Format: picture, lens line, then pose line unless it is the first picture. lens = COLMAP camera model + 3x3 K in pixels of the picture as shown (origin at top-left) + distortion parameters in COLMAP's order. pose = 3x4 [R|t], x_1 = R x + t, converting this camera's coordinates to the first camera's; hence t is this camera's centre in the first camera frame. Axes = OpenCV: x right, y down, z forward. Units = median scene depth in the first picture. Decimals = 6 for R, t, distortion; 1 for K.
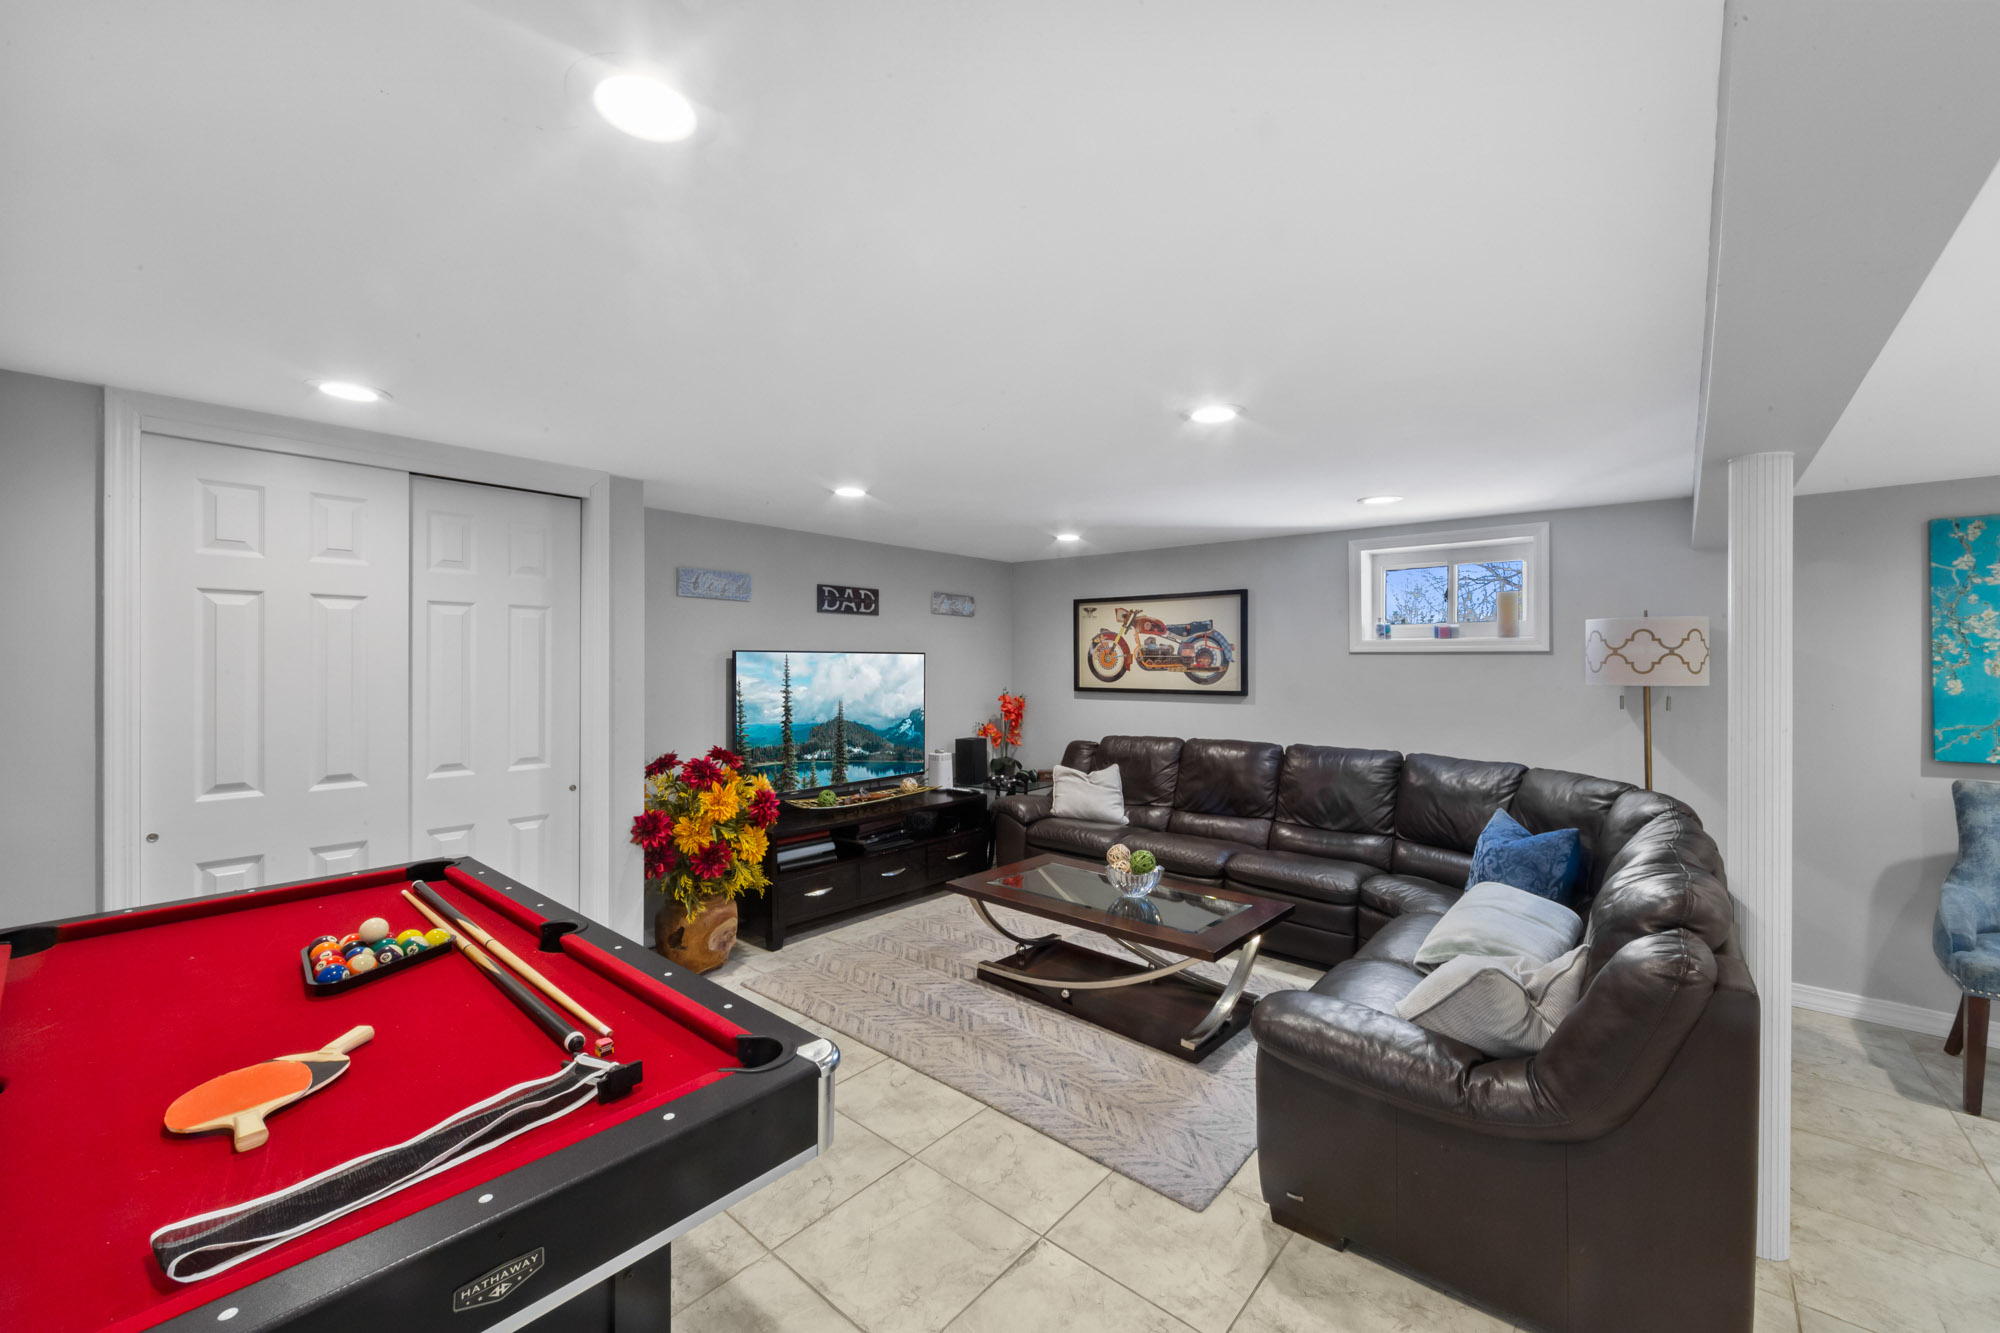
lens RADIAL K [[793.9, 0, 1000.0], [0, 793.9, 659.4], [0, 0, 1]] dist [-0.002537, 0.000339]
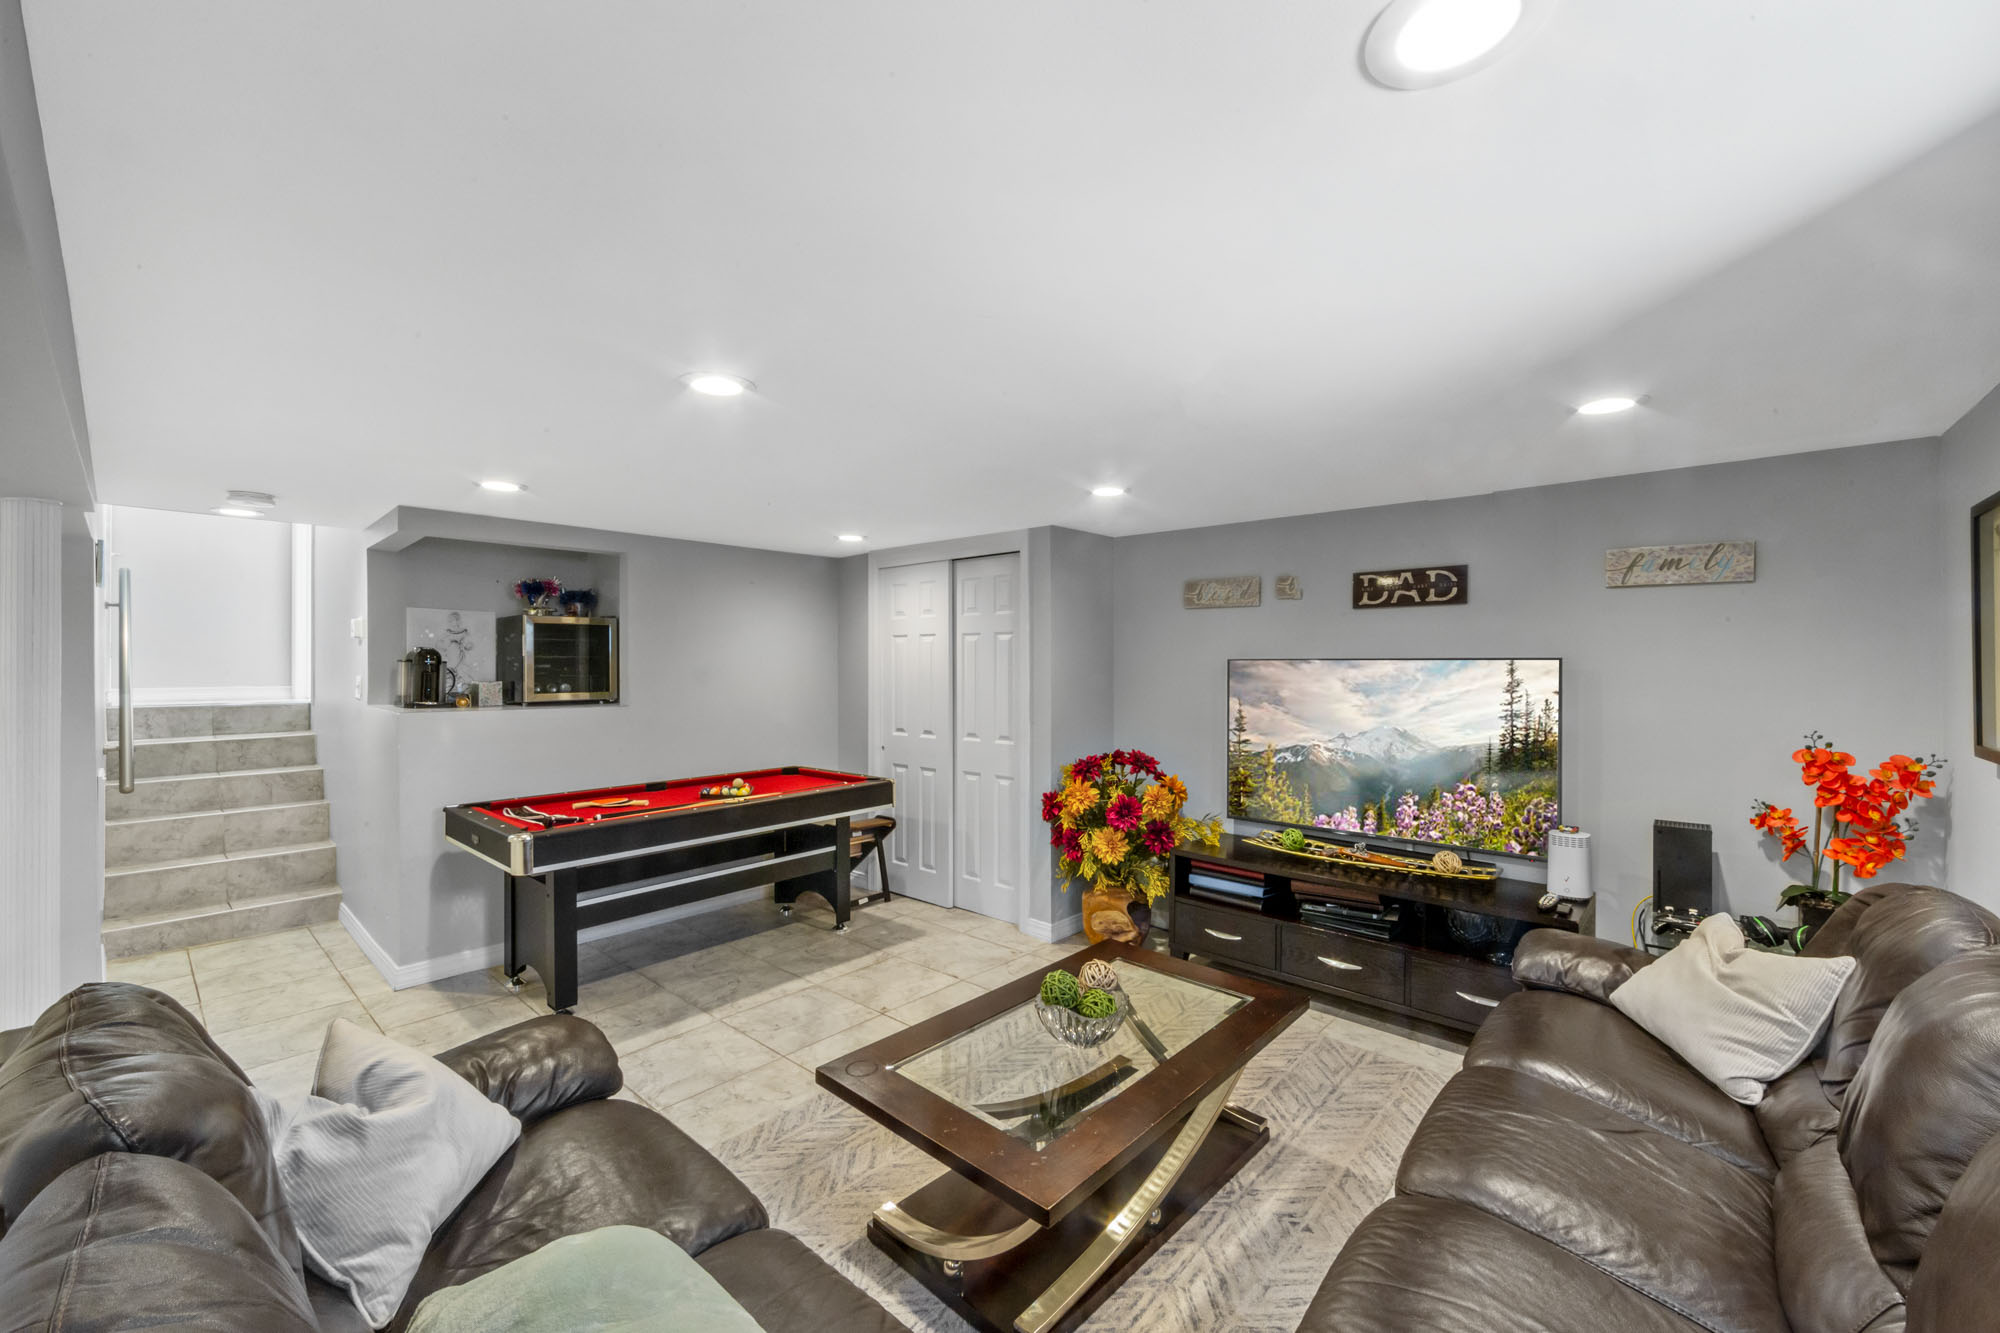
lens RADIAL K [[793.9, 0, 1001.0], [0, 793.9, 667.1], [0, 0, 1]] dist [-0.002537, 0.000339]
pose [[-0.032451, 0.000013, -0.999473, 0.565137], [0.000658, 1.000000, -0.000008, -0.002186], [0.999473, -0.000658, -0.032451, 0.675387]]
